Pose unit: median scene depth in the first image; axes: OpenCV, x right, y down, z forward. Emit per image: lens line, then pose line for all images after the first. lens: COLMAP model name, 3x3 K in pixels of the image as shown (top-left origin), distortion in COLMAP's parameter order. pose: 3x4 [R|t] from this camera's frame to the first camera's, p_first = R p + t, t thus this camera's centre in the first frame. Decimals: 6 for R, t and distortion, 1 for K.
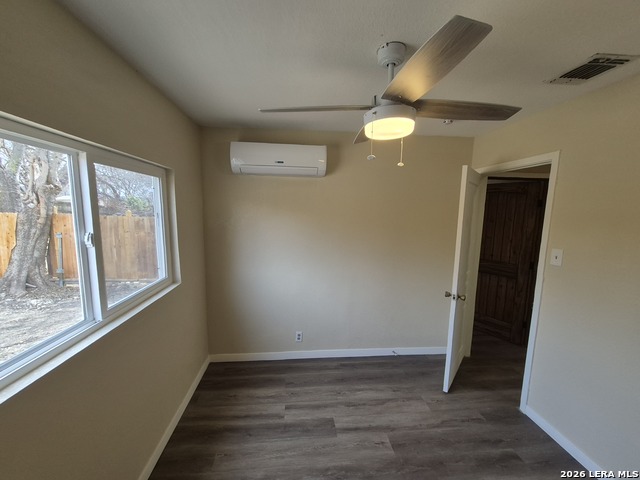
lens RADIAL K [[257.8, 0, 313.6], [0, 257.8, 241.6], [0, 0, 1]] dist [0.000022, -0.000254]
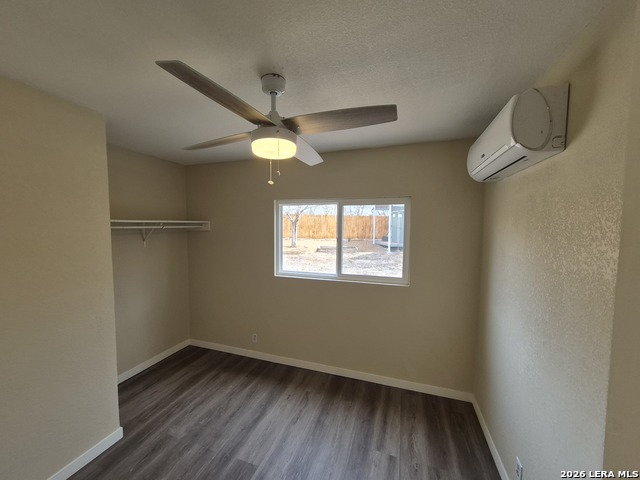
lens RADIAL K [[251.5, 0, 316.4], [0, 251.5, 242.6], [0, 0, 1]] dist [0.003310, -0.000161]
pose [[-0.412337, 0.034929, -0.910361, 0.754906], [-0.132445, 0.986350, 0.097834, -0.104673], [0.901352, 0.160913, -0.402083, 1.035102]]
